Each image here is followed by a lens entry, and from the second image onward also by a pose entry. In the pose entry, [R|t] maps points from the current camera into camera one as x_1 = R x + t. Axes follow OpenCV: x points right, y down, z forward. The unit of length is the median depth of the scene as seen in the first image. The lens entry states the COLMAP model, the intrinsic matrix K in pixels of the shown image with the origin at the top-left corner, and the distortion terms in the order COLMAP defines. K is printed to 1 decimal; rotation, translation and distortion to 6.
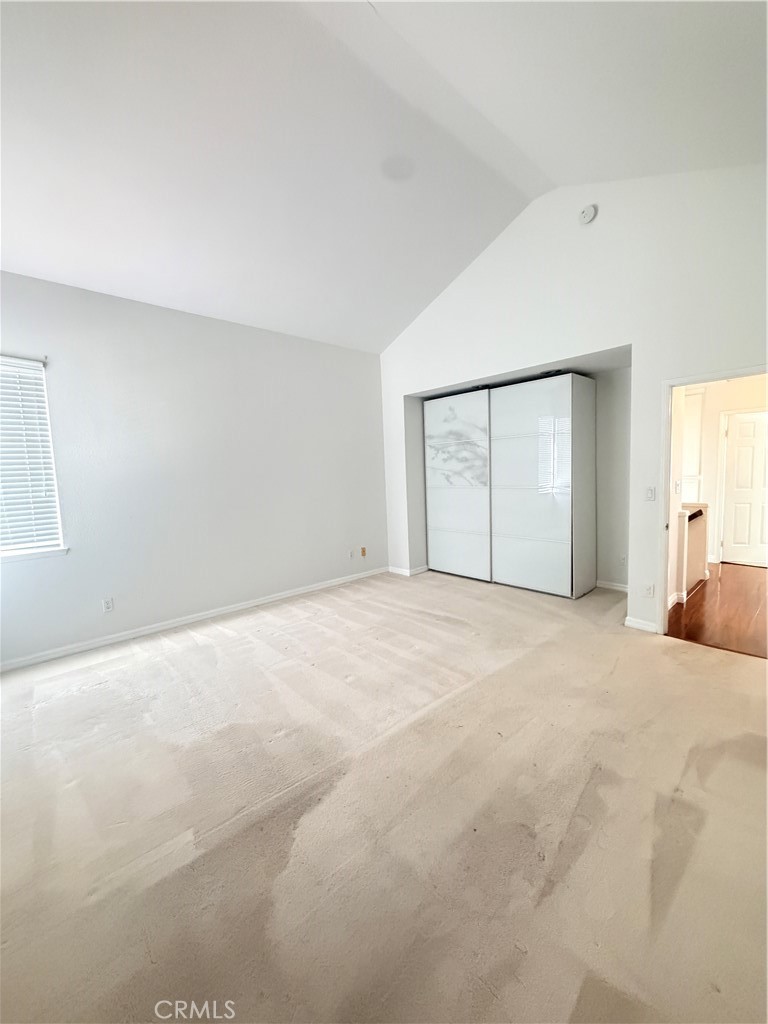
lens RADIAL K [[408.7, 0, 382.6], [0, 408.7, 507.4], [0, 0, 1]] dist [0.000472, 0.000204]
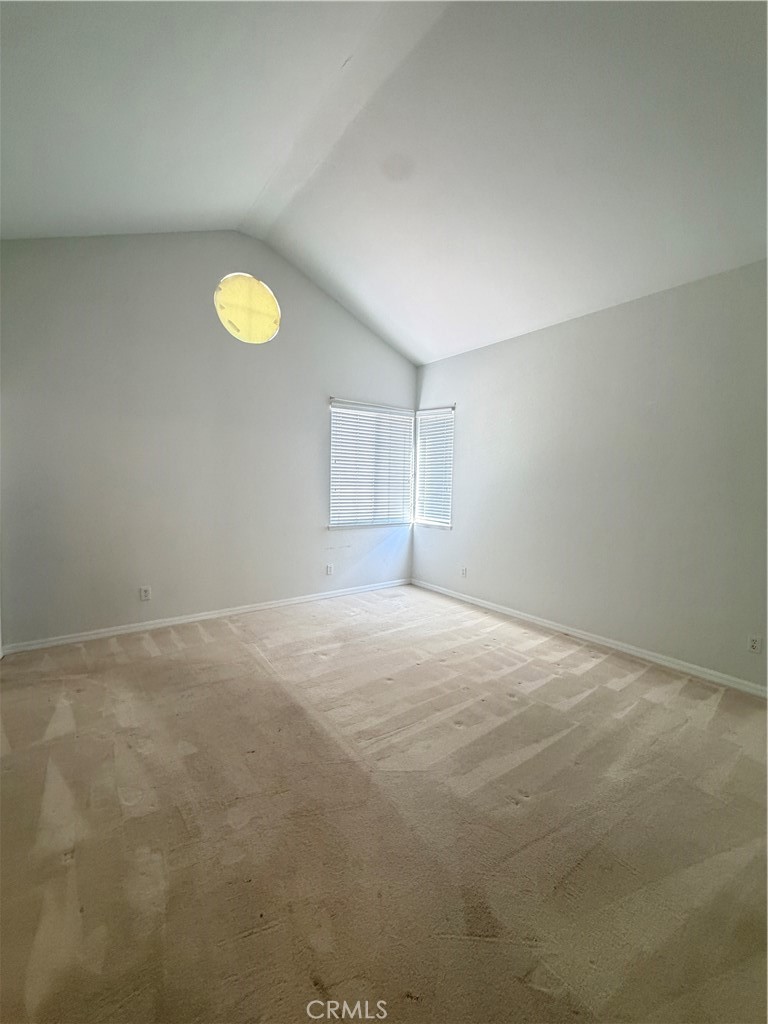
lens RADIAL K [[408.7, 0, 382.6], [0, 408.7, 507.4], [0, 0, 1]] dist [0.000472, 0.000204]
pose [[-0.087958, 0.096665, -0.991423, 0.670182], [-0.109808, 0.988274, 0.106100, -0.092340], [0.990053, 0.118199, -0.076312, 0.750214]]
